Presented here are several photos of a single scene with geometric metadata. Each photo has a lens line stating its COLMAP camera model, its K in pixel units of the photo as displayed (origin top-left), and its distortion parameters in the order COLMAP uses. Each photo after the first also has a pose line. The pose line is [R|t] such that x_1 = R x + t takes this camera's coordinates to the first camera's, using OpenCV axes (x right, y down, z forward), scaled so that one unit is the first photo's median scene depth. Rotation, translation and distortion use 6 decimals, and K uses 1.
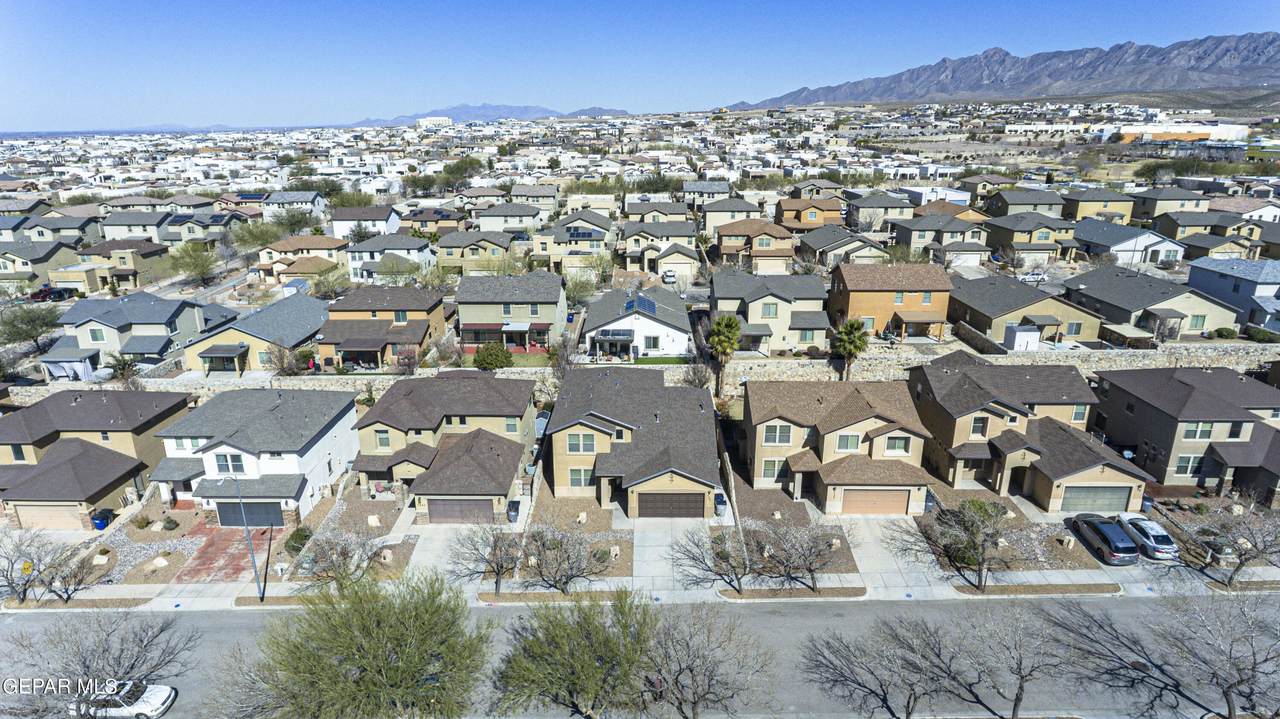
lens RADIAL K [[752.3, 0, 634.1], [0, 752.3, 366.2], [0, 0, 1]] dist [0.001734, -0.002023]
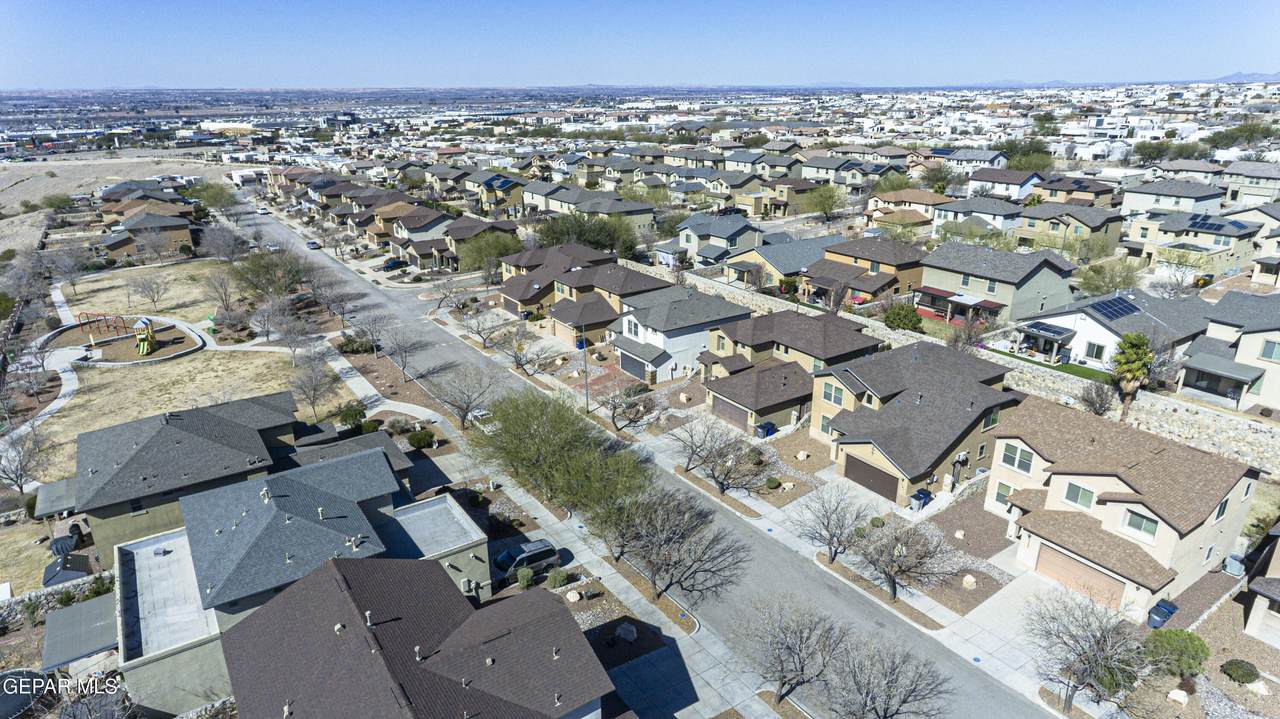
lens RADIAL K [[752.3, 0, 637.4], [0, 752.3, 371.5], [0, 0, 1]] dist [0.001734, -0.002023]
pose [[0.571544, 0.293302, -0.766362, 0.567762], [-0.248047, 0.952000, 0.179358, -0.050141], [0.782183, 0.087582, 0.616863, 0.118689]]
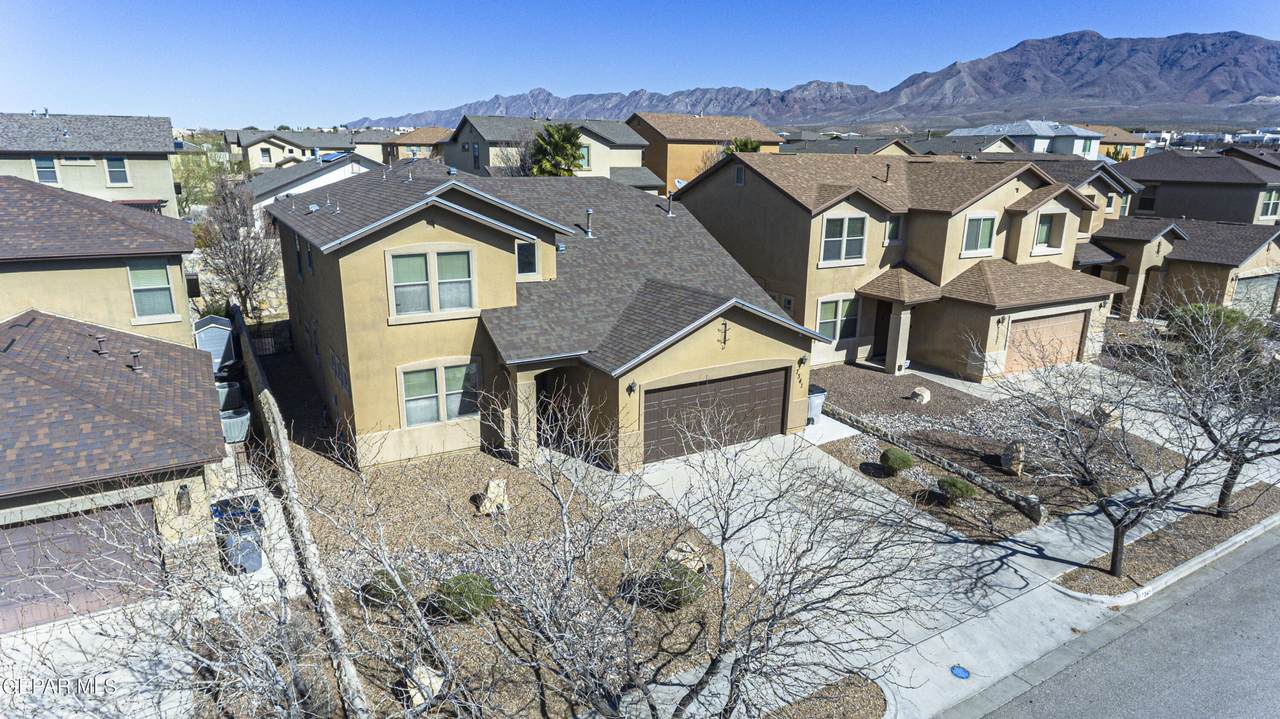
lens RADIAL K [[752.3, 0, 631.5], [0, 752.3, 366.3], [0, 0, 1]] dist [0.001734, -0.002023]
pose [[0.860120, -0.125138, 0.494504, -0.159524], [0.144151, 0.989556, -0.000317, 0.147857], [-0.489299, 0.071556, 0.869175, 0.660925]]
